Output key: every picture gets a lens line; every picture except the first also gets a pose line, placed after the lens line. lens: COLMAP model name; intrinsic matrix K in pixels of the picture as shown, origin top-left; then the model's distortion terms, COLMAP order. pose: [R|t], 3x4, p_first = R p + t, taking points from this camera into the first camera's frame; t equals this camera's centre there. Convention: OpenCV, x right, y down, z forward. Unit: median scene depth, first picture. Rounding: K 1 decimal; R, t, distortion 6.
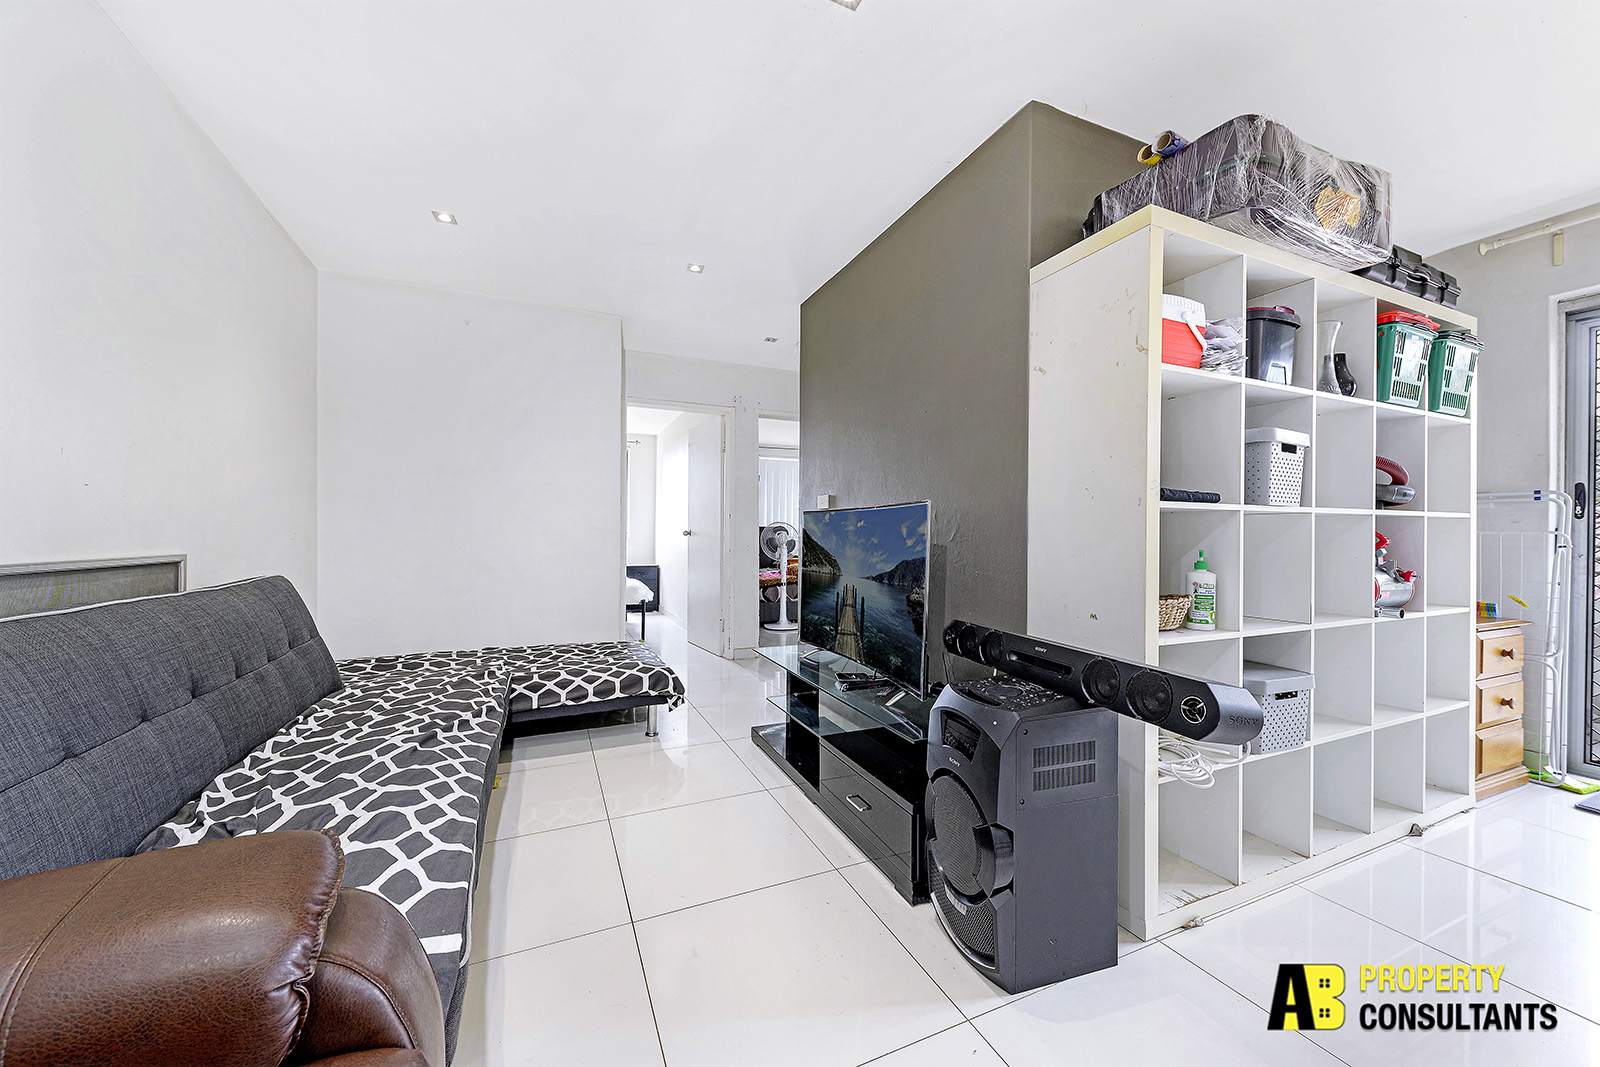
lens RADIAL K [[588.3, 0, 802.7], [0, 588.3, 538.2], [0, 0, 1]] dist [0.000400, 0.000001]
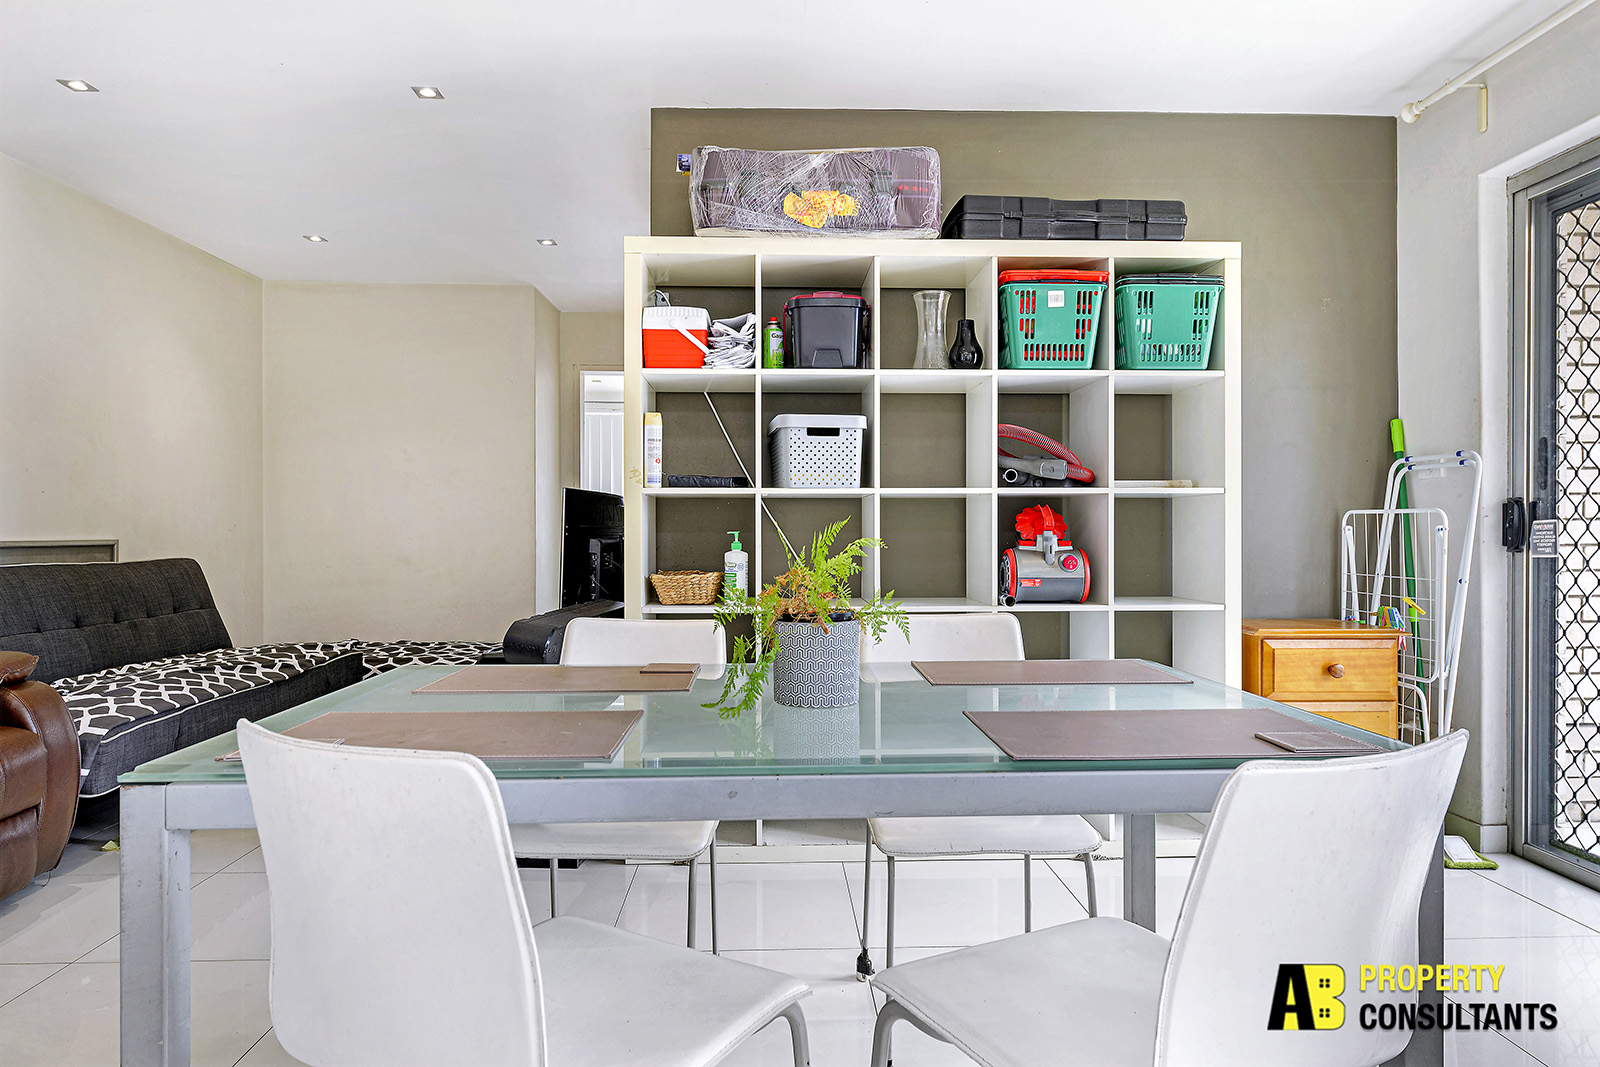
lens RADIAL K [[1007.7, 0, 800.5], [0, 1007.7, 527.9], [0, 0, 1]] dist [0.000142, -0.000016]
pose [[0.925381, -0.006011, -0.378991, 1.284013], [0.003278, 0.999964, -0.007855, 0.023482], [0.379024, 0.006026, 0.925367, -0.553303]]
